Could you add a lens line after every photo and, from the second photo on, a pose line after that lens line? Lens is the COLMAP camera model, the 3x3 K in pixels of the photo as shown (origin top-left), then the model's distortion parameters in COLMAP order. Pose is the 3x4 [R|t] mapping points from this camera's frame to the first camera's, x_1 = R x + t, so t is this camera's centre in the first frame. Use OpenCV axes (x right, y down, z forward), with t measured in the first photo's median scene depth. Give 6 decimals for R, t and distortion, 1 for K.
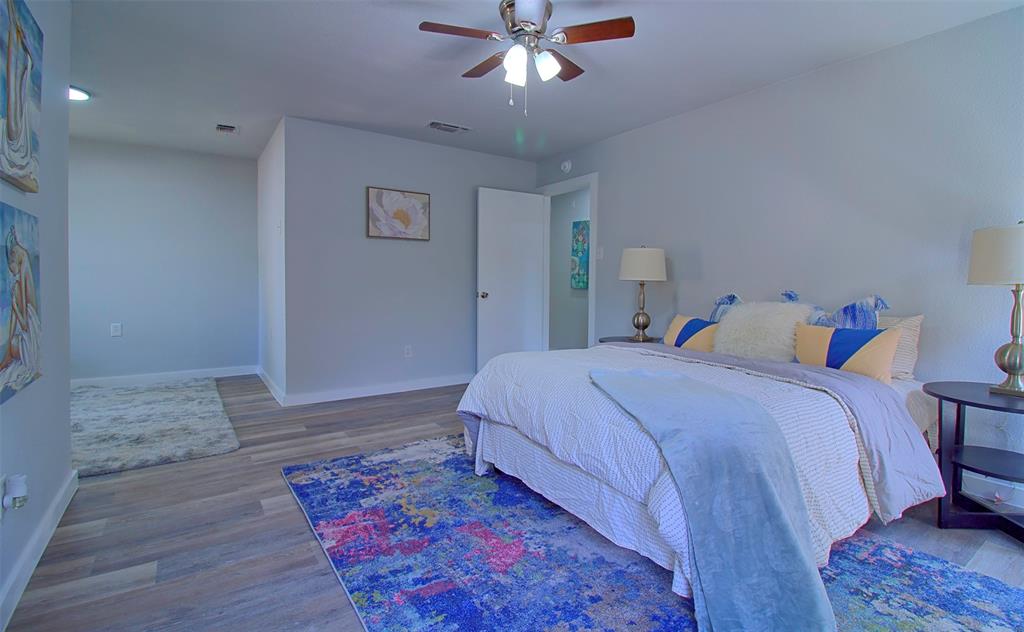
lens RADIAL K [[472.9, 0, 536.0], [0, 472.9, 295.8], [0, 0, 1]] dist [-0.002835, -0.000313]
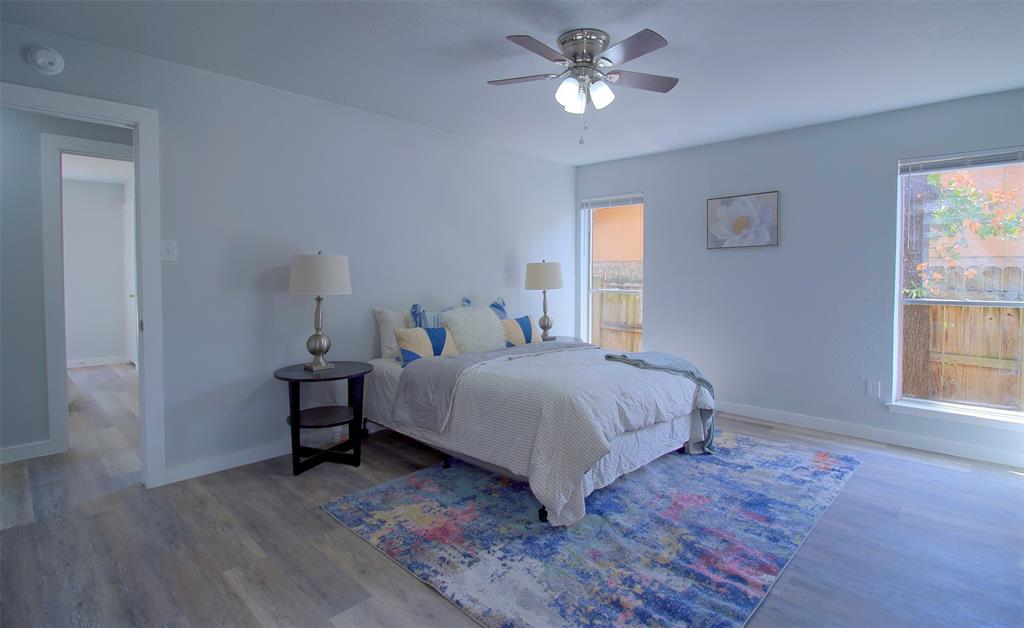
lens RADIAL K [[504.0, 0, 512.8], [0, 504.0, 277.6], [0, 0, 1]] dist [0.001007, -0.000221]
pose [[-0.165935, -0.016129, 0.986005, -1.178975], [0.029193, 0.999348, 0.021260, -0.122485], [-0.985704, 0.032312, -0.165356, 1.435305]]
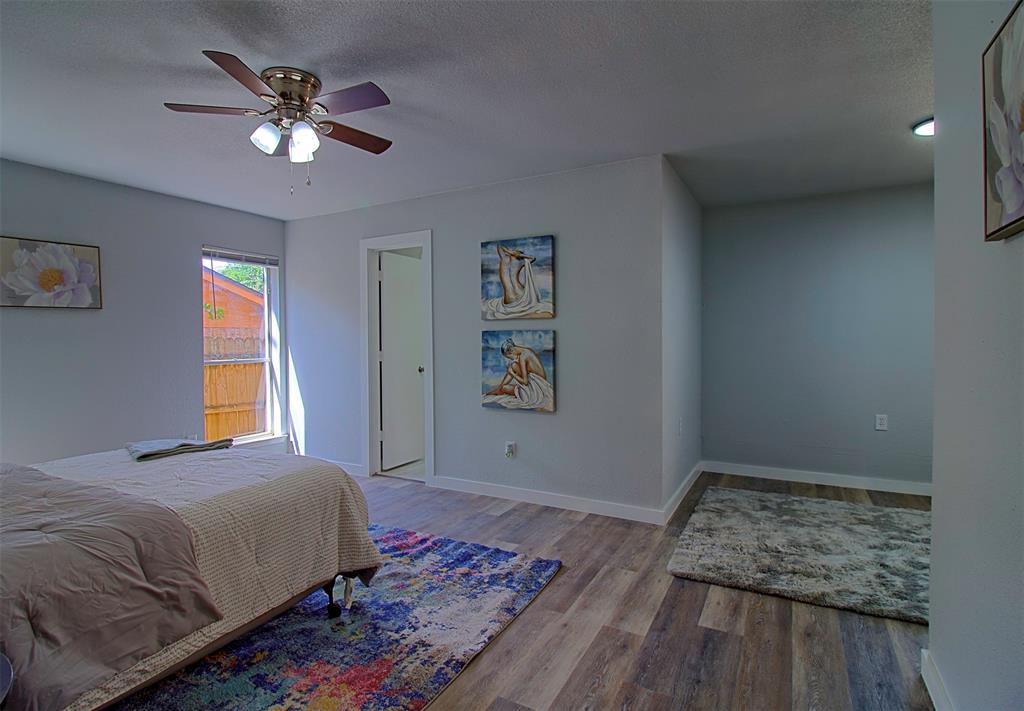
lens RADIAL K [[521.4, 0, 503.1], [0, 521.4, 348.2], [0, 0, 1]] dist [-0.002857, -0.000571]
pose [[-0.903252, -0.000925, -0.429109, 0.046780], [-0.021238, 0.998868, 0.042552, -0.146294], [0.428584, 0.047549, -0.902250, 2.260756]]
